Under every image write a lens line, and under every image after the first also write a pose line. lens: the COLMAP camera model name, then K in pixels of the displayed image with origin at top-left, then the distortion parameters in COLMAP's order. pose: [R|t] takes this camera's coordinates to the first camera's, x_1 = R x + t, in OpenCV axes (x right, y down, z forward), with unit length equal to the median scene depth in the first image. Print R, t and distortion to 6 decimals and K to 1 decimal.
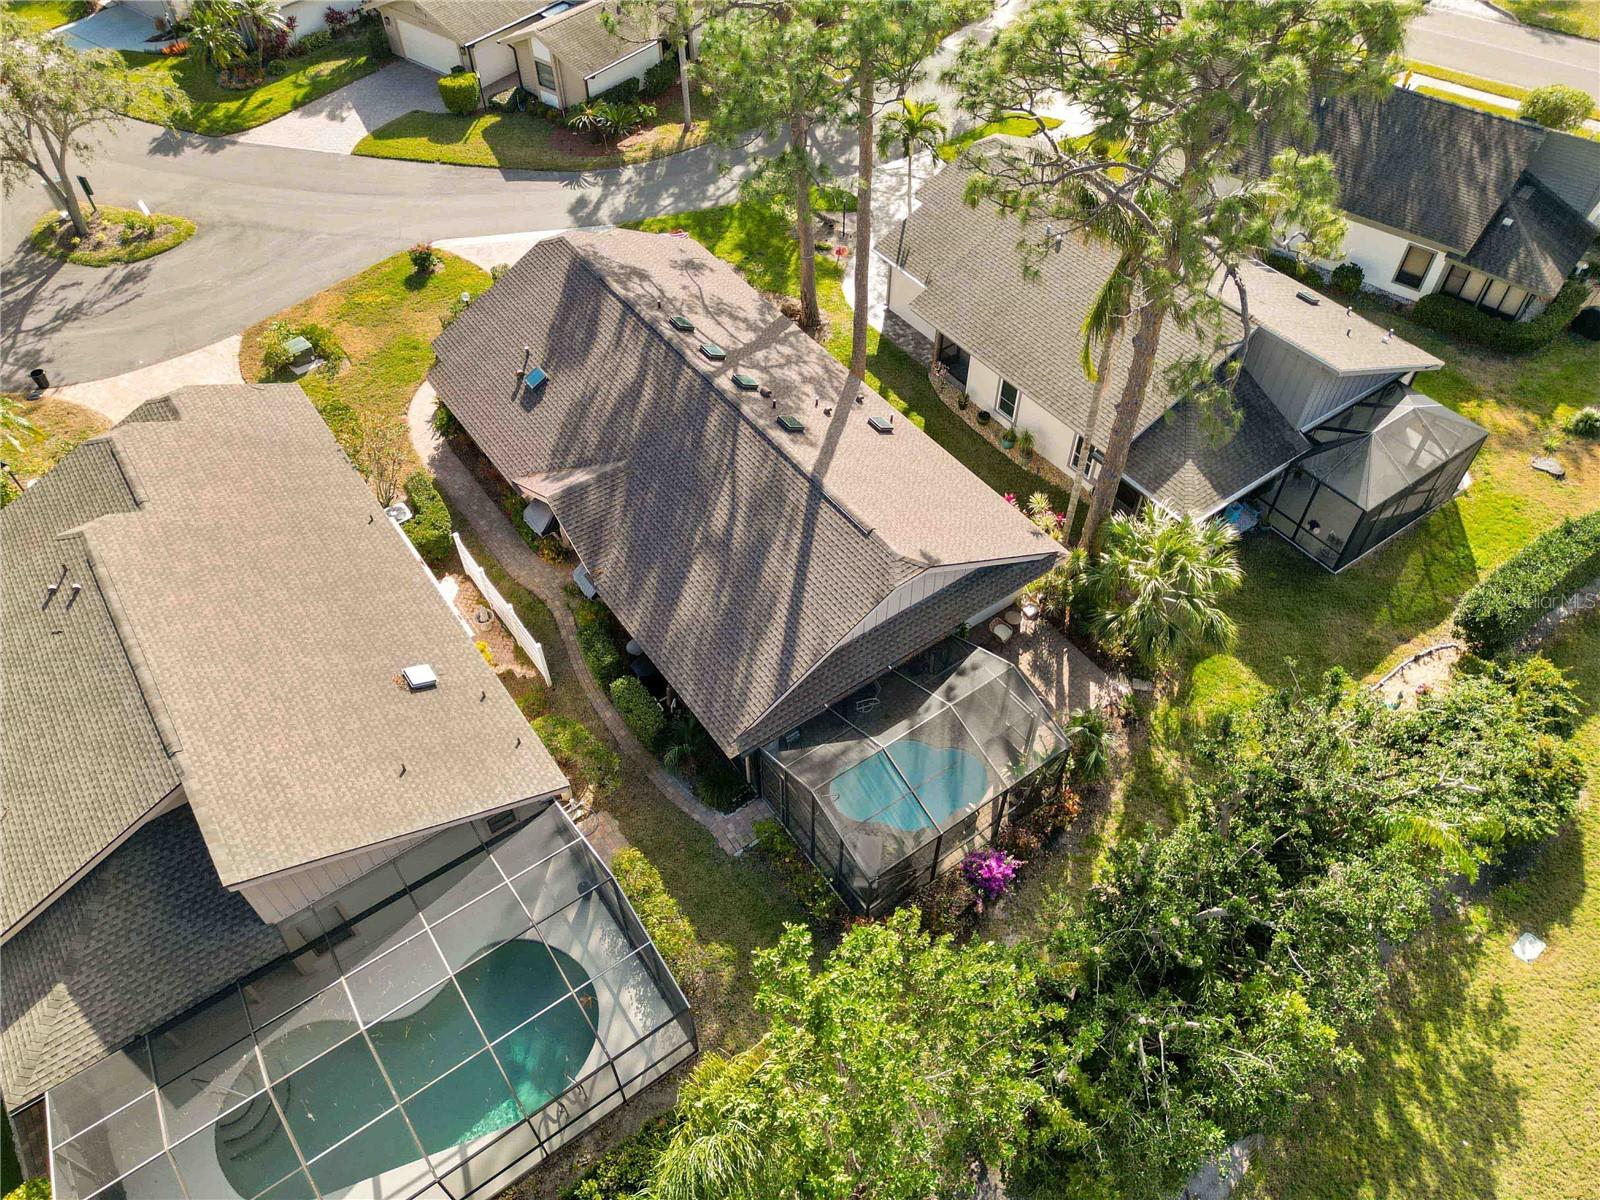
lens RADIAL K [[1126.1, 0, 801.8], [0, 1126.1, 599.3], [0, 0, 1]] dist [0.050539, -0.040498]
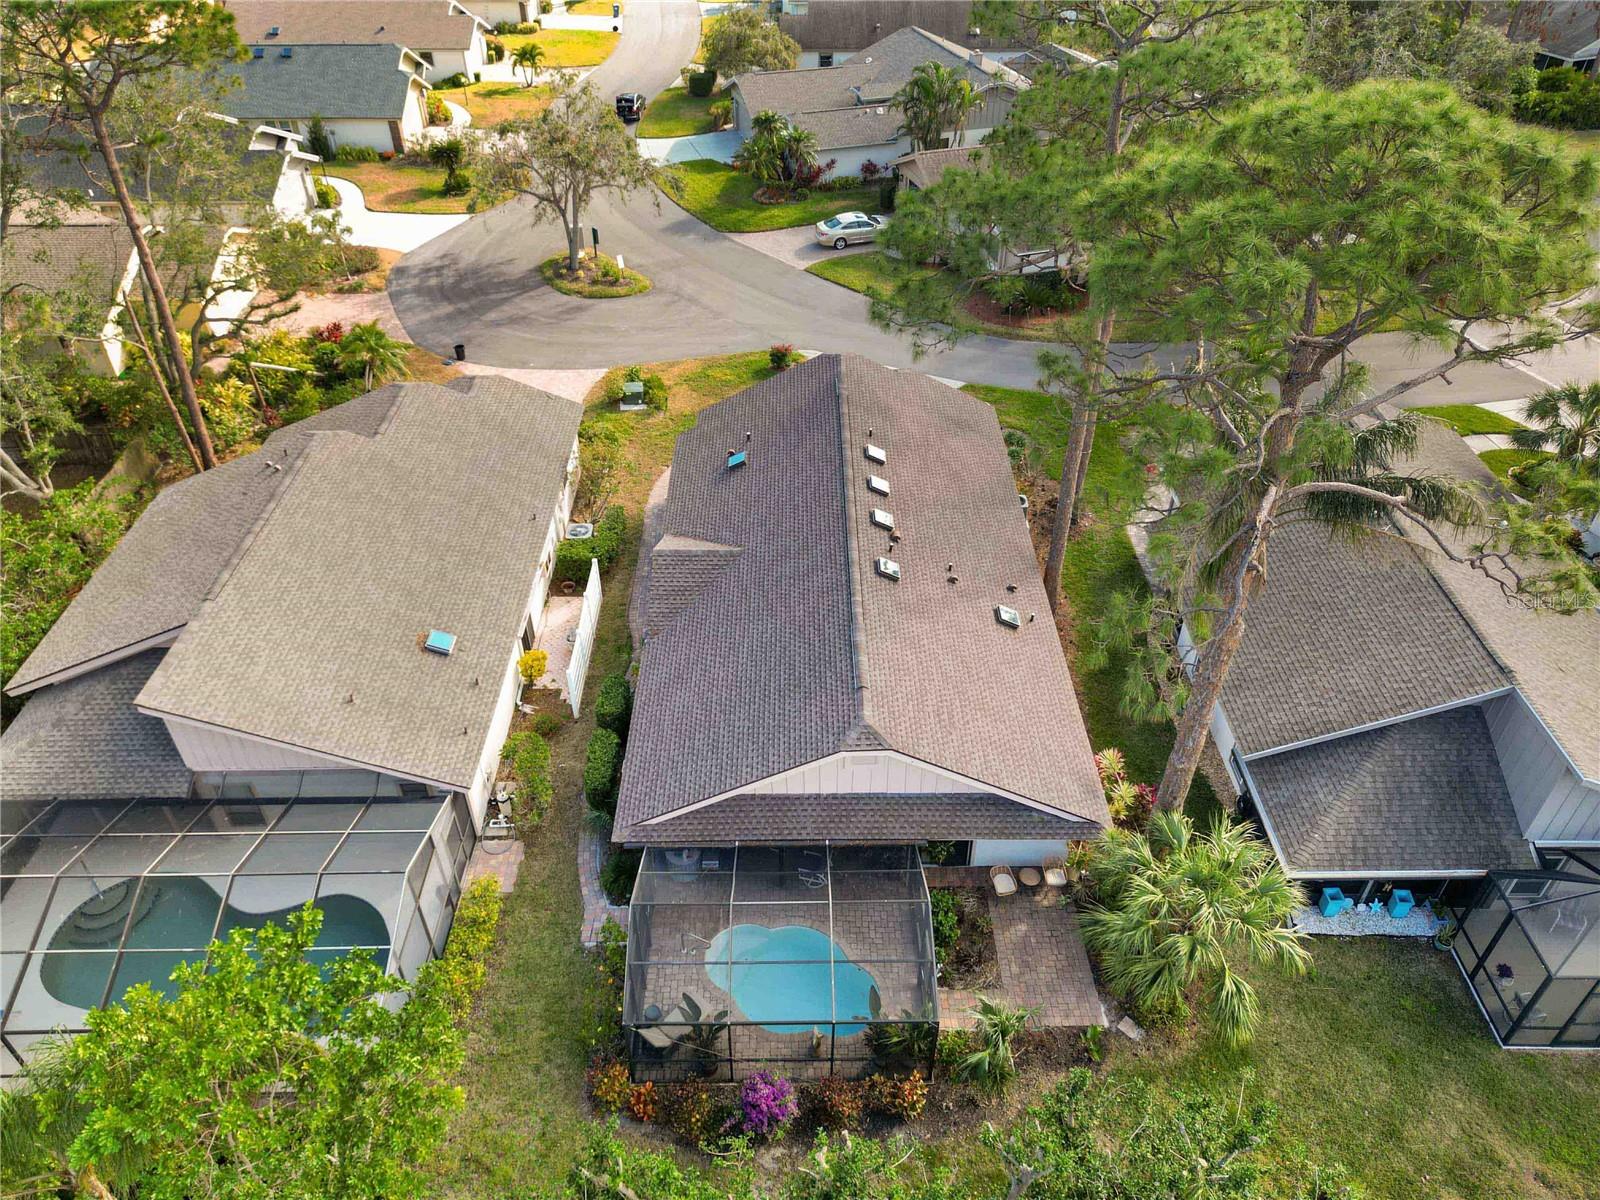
lens RADIAL K [[1126.1, 0, 800.7], [0, 1126.1, 597.5], [0, 0, 1]] dist [0.050539, -0.040498]
pose [[0.817052, 0.361032, -0.449535, 0.344598], [-0.433515, 0.898715, -0.066157, -0.039544], [0.380119, 0.248933, 0.890810, 0.134905]]
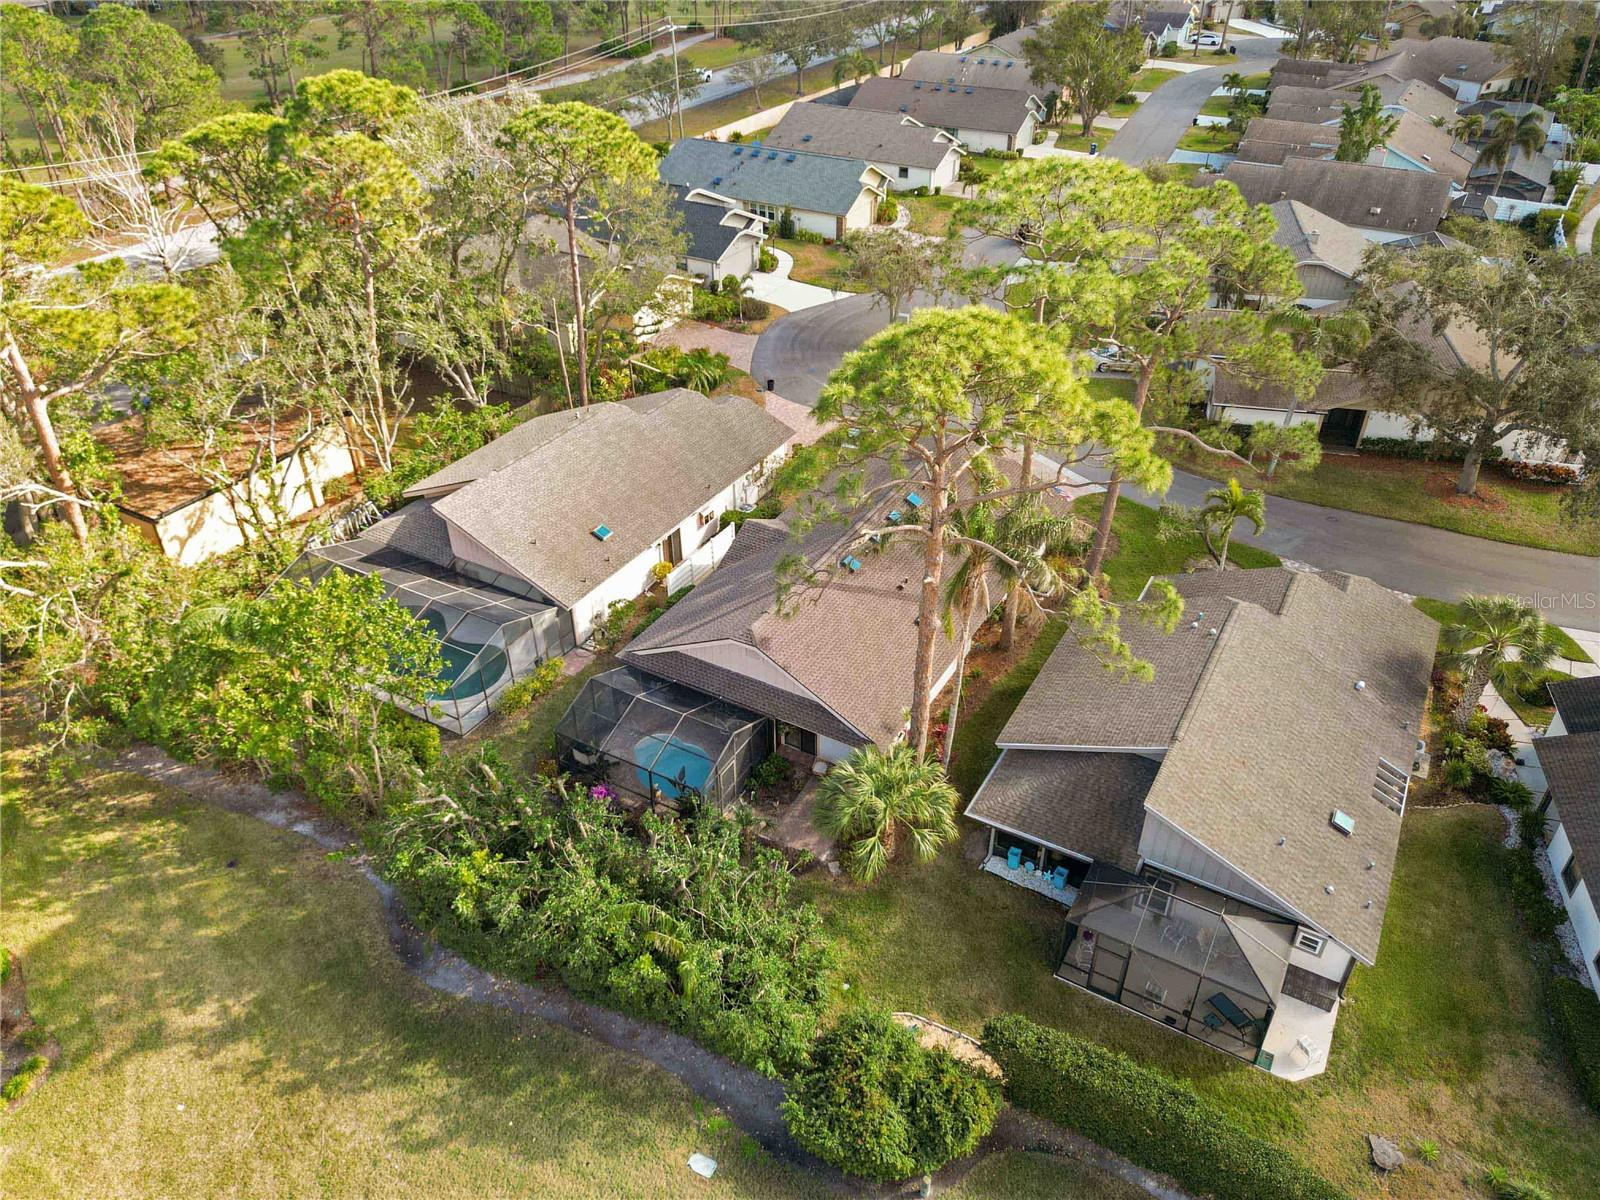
lens RADIAL K [[1126.1, 0, 802.3], [0, 1126.1, 608.7], [0, 0, 1]] dist [0.050539, -0.040498]
pose [[0.414374, 0.524068, -0.744074, 0.990848], [-0.682176, 0.720034, 0.127232, -0.241217], [0.602437, 0.454868, 0.655870, 0.065144]]
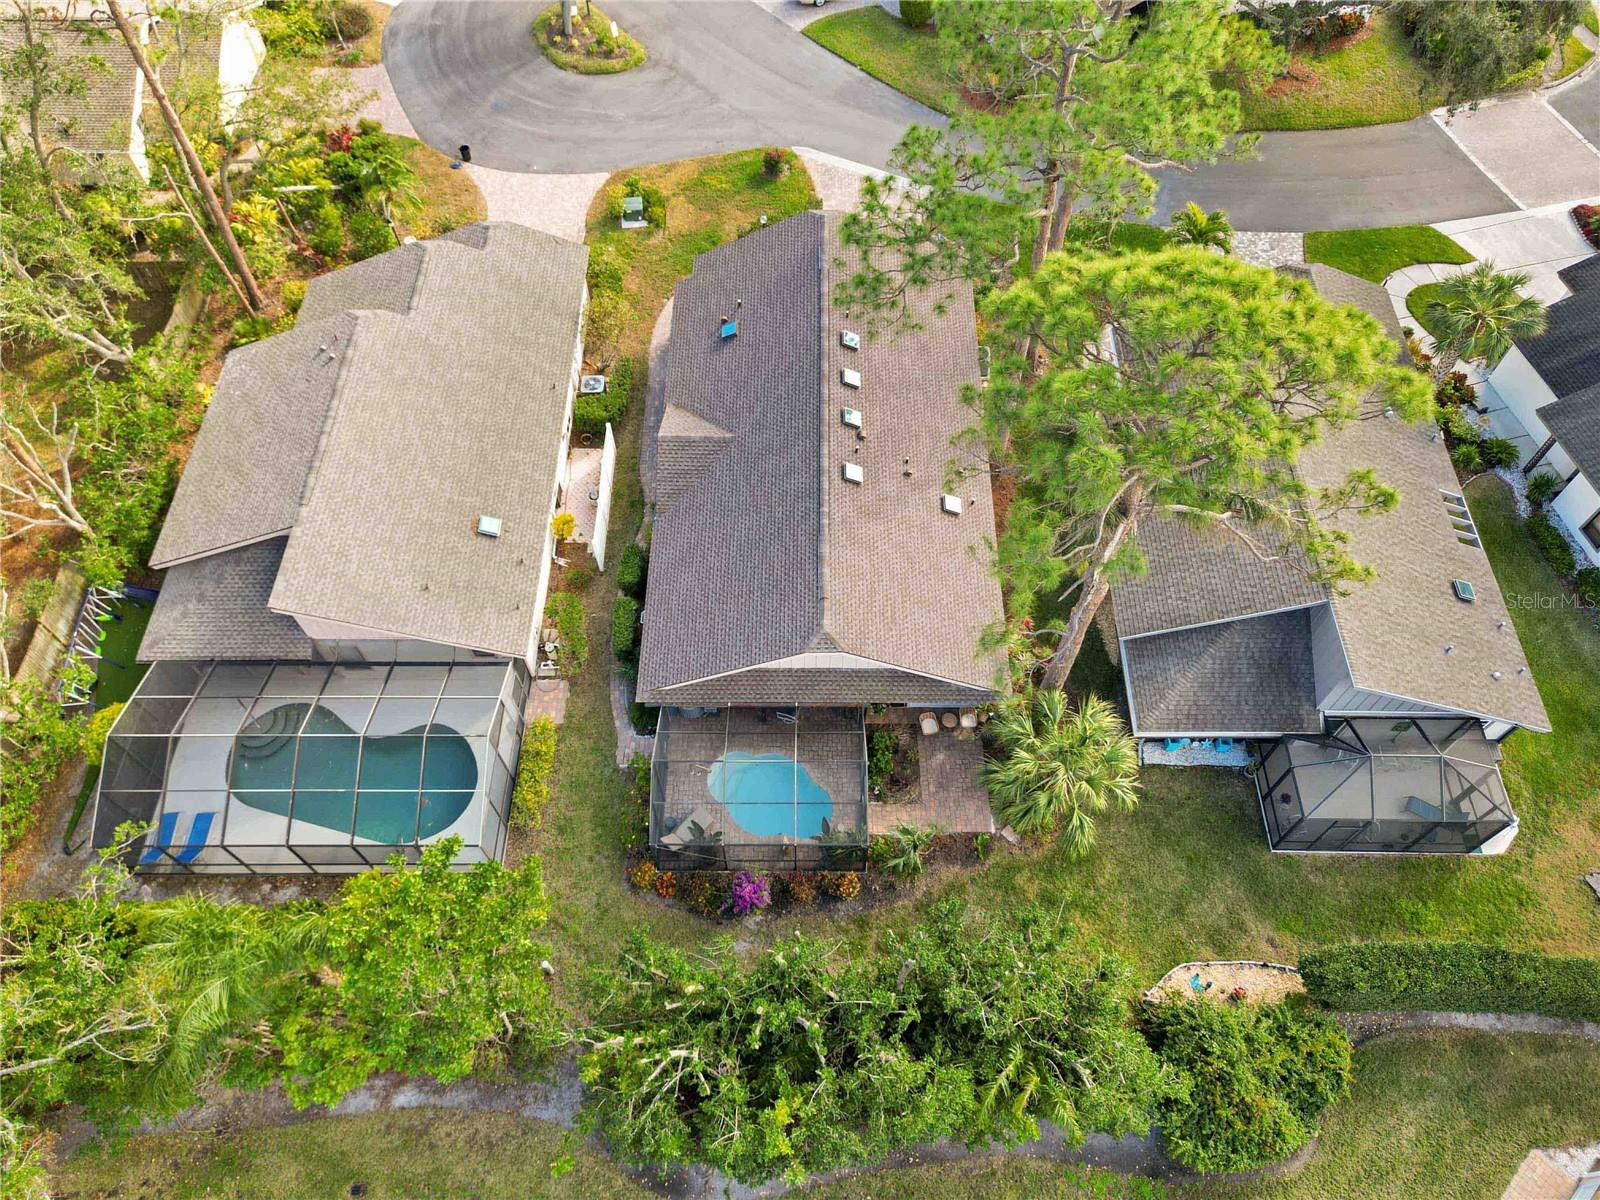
lens RADIAL K [[1126.1, 0, 801.8], [0, 1126.1, 598.5], [0, 0, 1]] dist [0.050539, -0.040498]
pose [[0.808958, 0.498678, -0.311299, 0.348887], [-0.439819, 0.864767, 0.242356, -0.286623], [0.390059, -0.059141, 0.918889, -0.070167]]
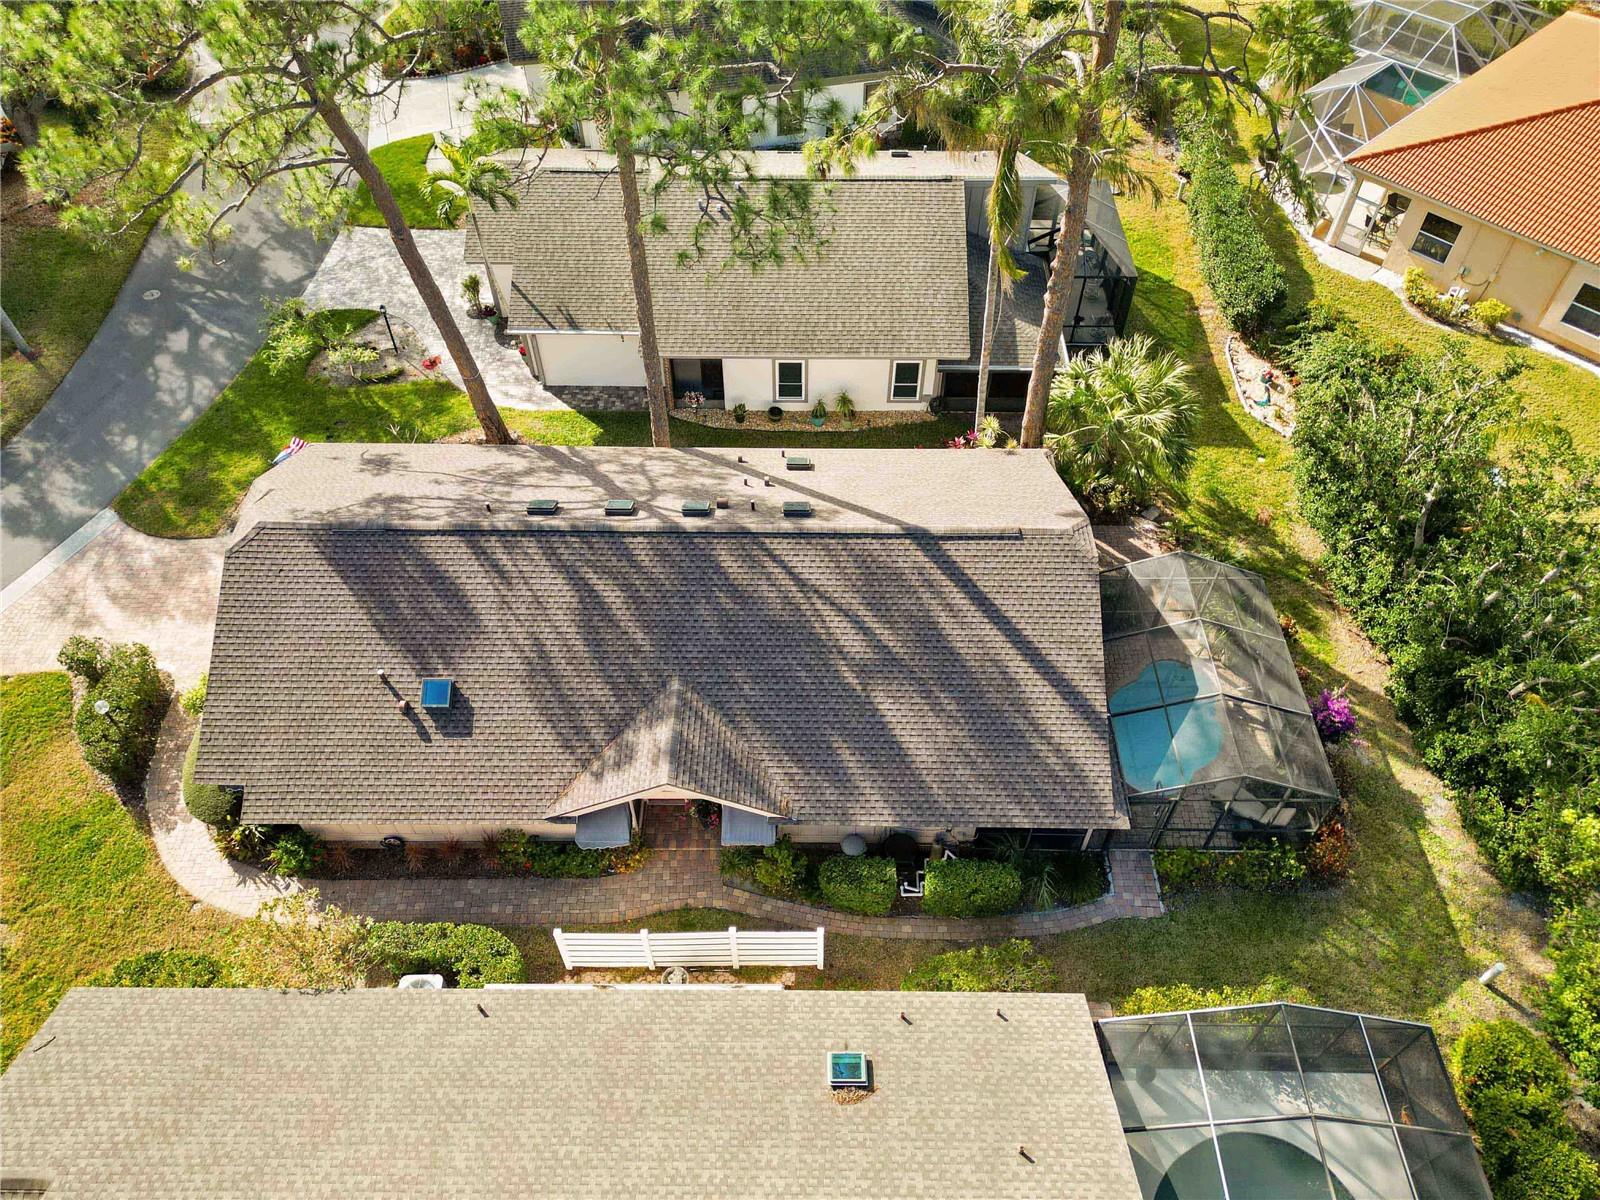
lens RADIAL K [[1126.1, 0, 797.4], [0, 1126.1, 596.0], [0, 0, 1]] dist [0.050539, -0.040498]
pose [[0.589261, -0.612435, 0.526968, -0.454165], [0.607272, 0.765935, 0.211102, -0.265691], [-0.532909, 0.195619, 0.823250, 0.328460]]
